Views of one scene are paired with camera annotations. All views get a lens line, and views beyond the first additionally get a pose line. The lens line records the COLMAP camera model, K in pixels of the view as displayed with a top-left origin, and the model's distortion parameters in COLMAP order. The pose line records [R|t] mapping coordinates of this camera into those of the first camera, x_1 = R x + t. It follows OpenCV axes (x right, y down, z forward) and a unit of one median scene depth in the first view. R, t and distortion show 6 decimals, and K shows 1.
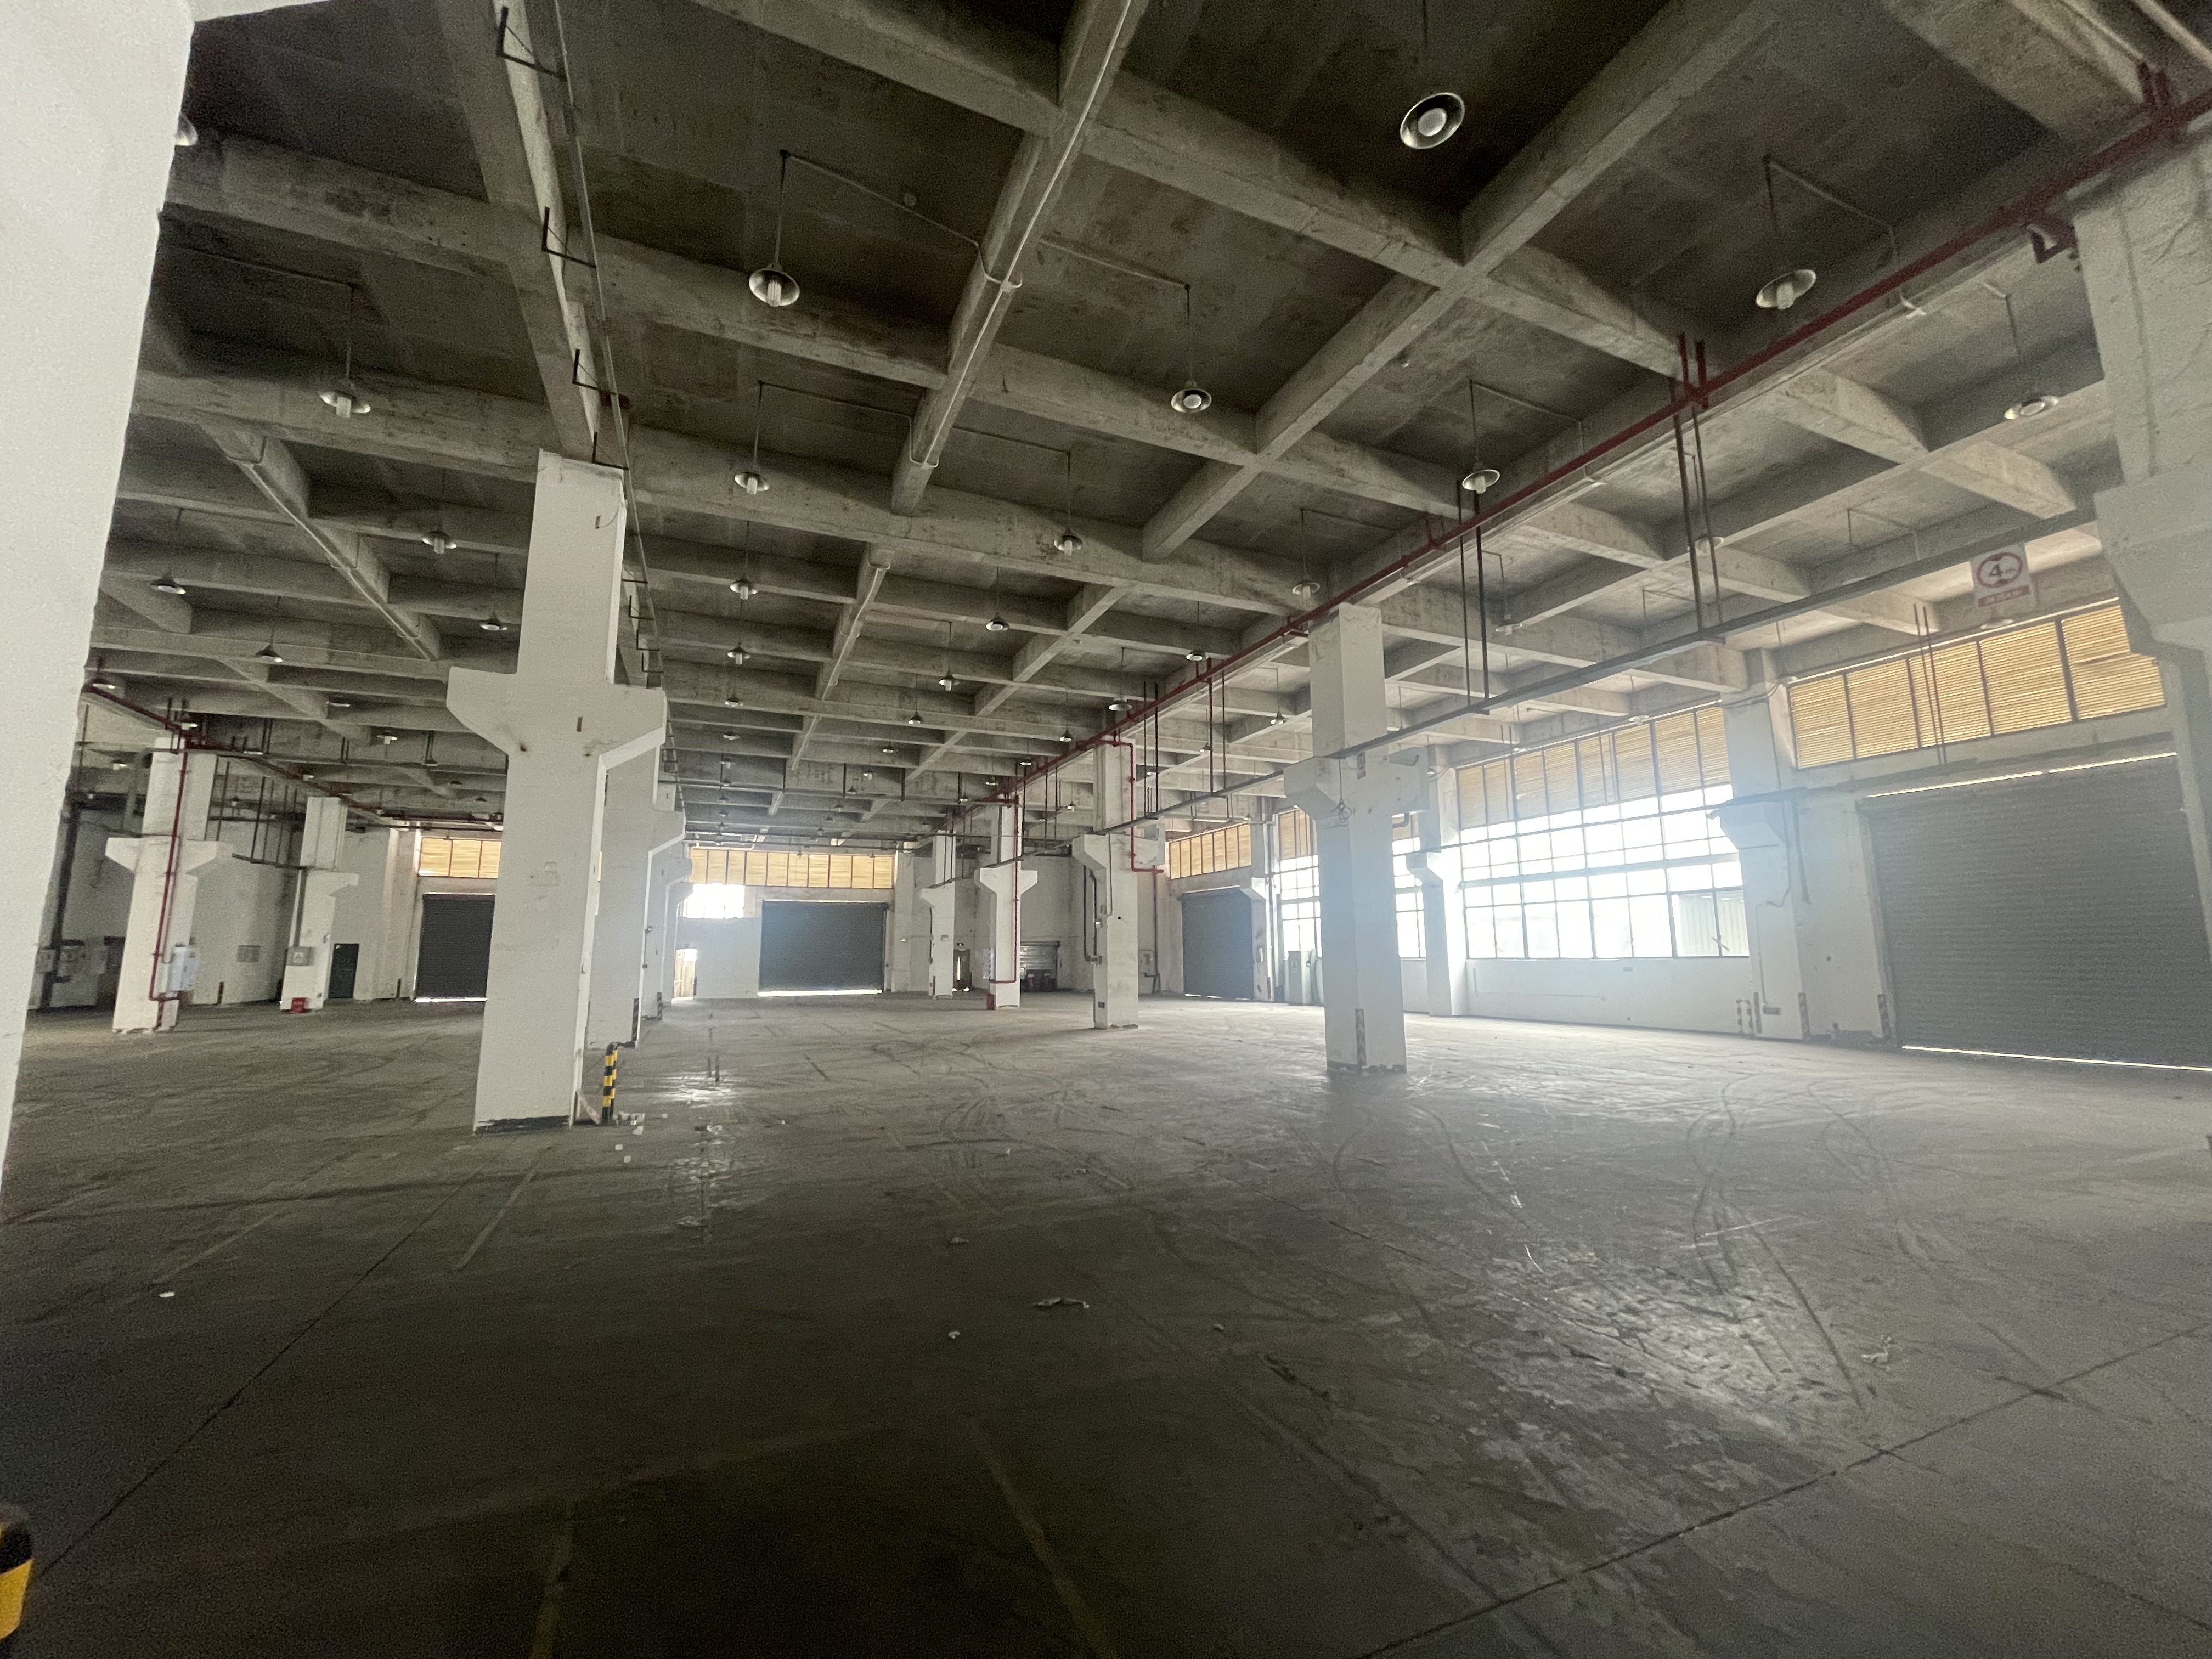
lens RADIAL K [[890.4, 0, 1097.7], [0, 890.4, 824.5], [0, 0, 1]] dist [-0.002895, -0.001090]
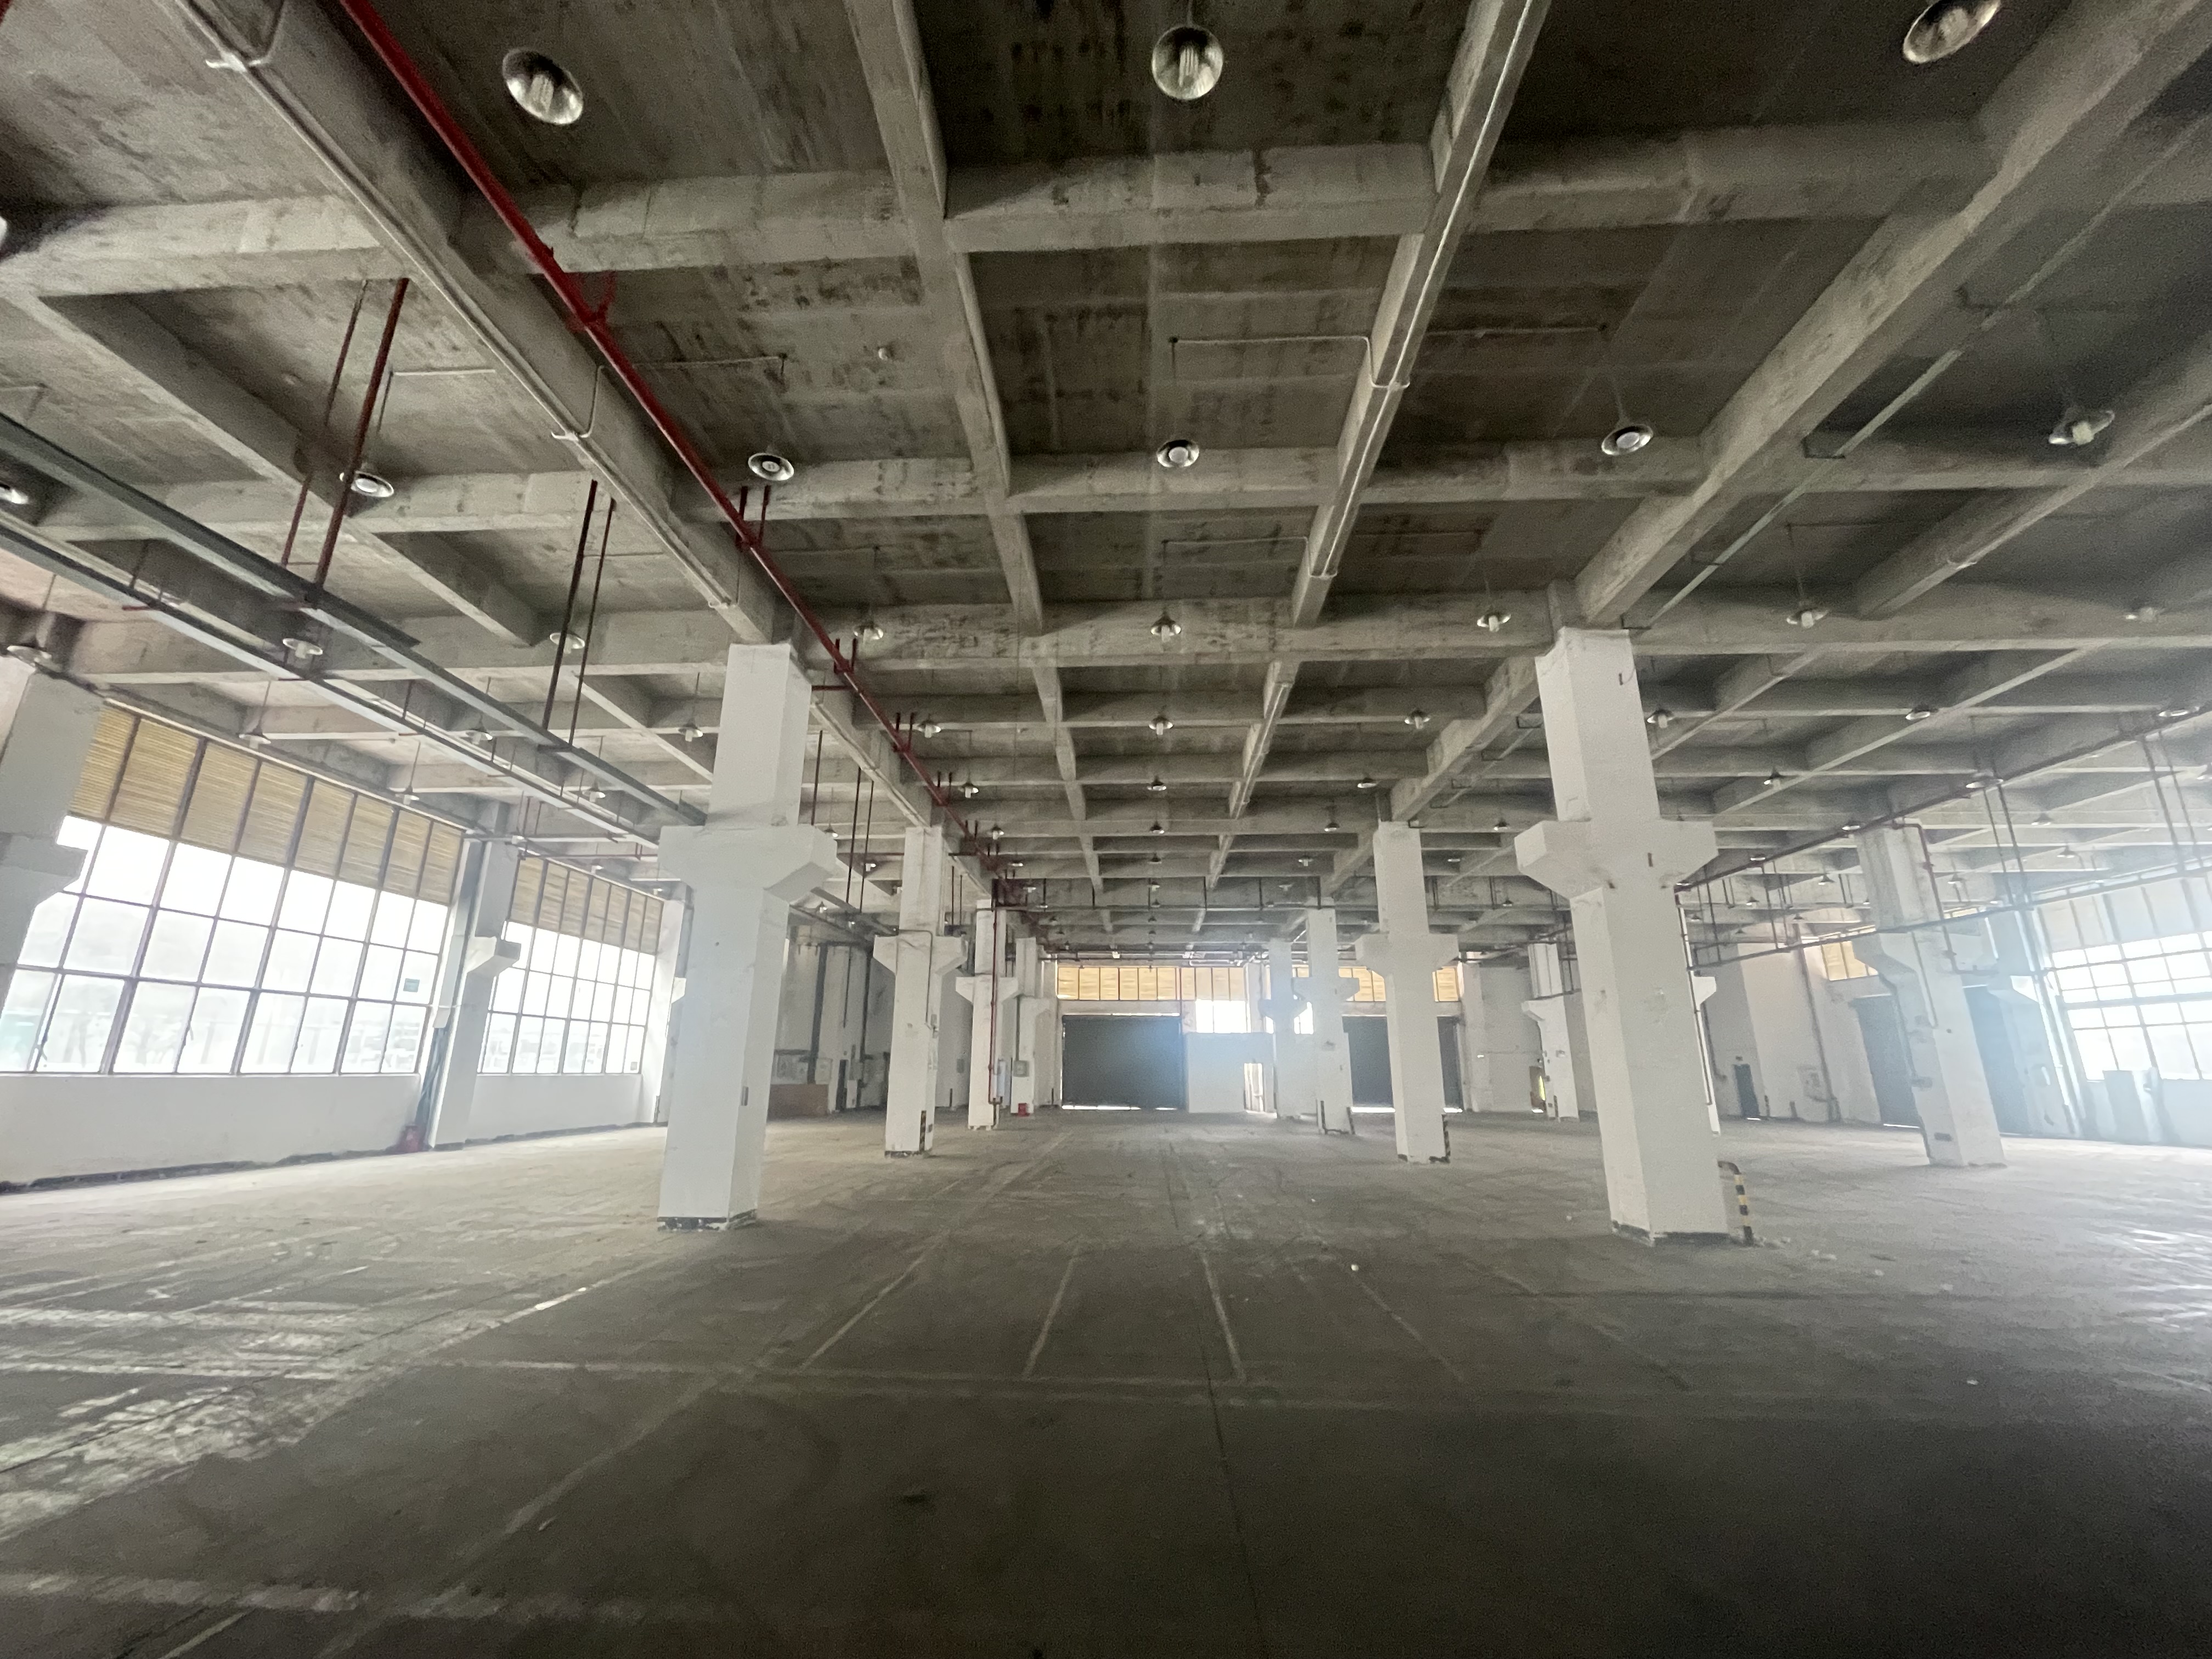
lens RADIAL K [[894.6, 0, 1106.0], [0, 894.6, 829.5], [0, 0, 1]] dist [-0.001103, -0.000284]
pose [[0.896020, -0.106702, -0.431002, -0.214302], [0.055972, 0.990096, -0.128753, -0.013593], [0.440471, 0.091241, 0.893118, -0.086512]]
